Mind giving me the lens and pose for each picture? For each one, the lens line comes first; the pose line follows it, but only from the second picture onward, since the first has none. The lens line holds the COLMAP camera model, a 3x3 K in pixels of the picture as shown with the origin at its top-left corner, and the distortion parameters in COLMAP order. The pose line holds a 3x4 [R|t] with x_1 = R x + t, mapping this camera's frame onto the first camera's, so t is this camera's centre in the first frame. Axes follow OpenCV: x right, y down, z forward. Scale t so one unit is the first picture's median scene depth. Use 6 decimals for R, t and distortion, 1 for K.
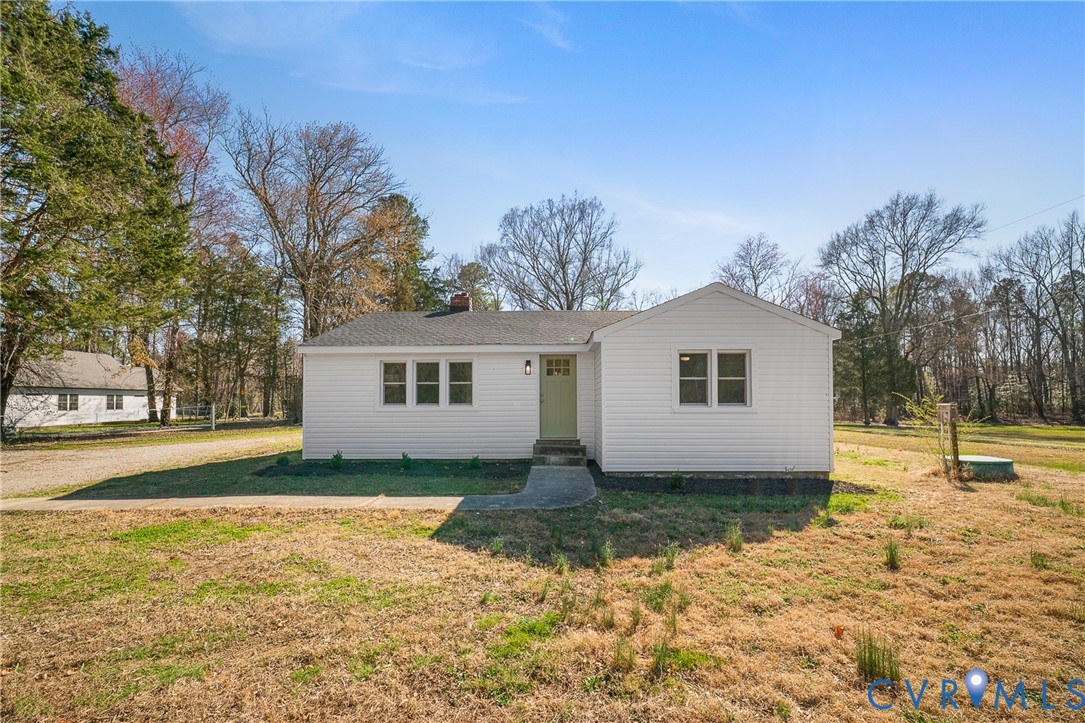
lens RADIAL K [[441.4, 0, 544.7], [0, 441.4, 397.1], [0, 0, 1]] dist [-0.001565, -0.000015]
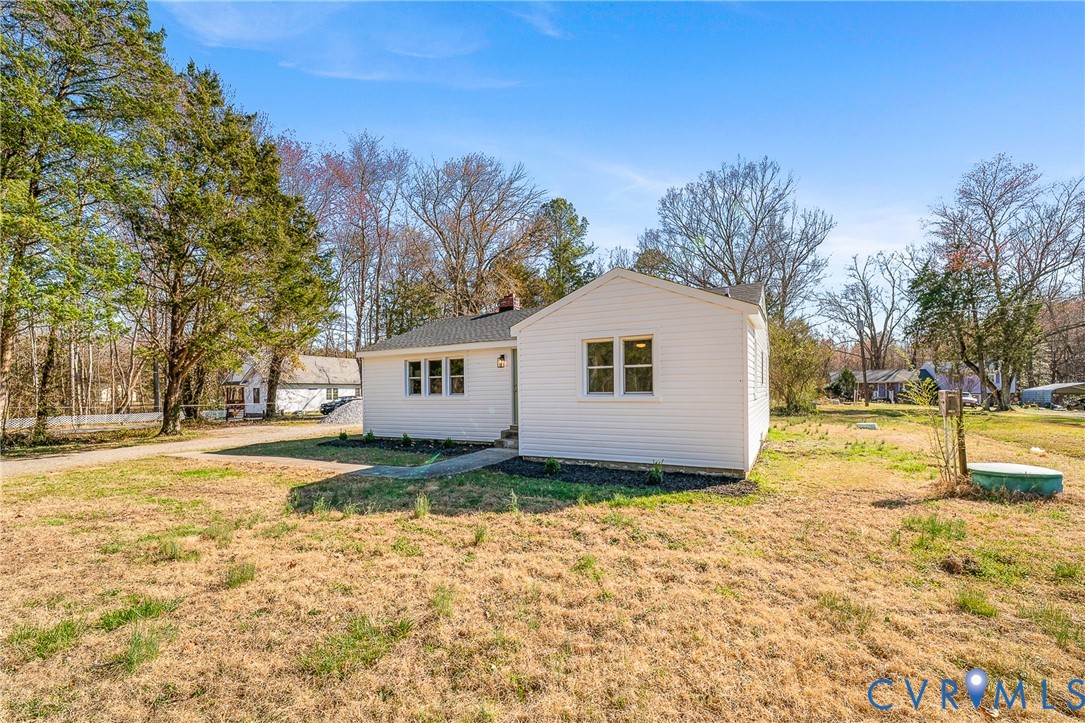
lens RADIAL K [[441.4, 0, 544.7], [0, 441.4, 397.1], [0, 0, 1]] dist [-0.001565, -0.000015]
pose [[0.897378, -0.002852, -0.441254, 0.546638], [0.014348, 0.999639, 0.022718, 0.000102], [0.441030, -0.026718, 0.897095, 0.038731]]
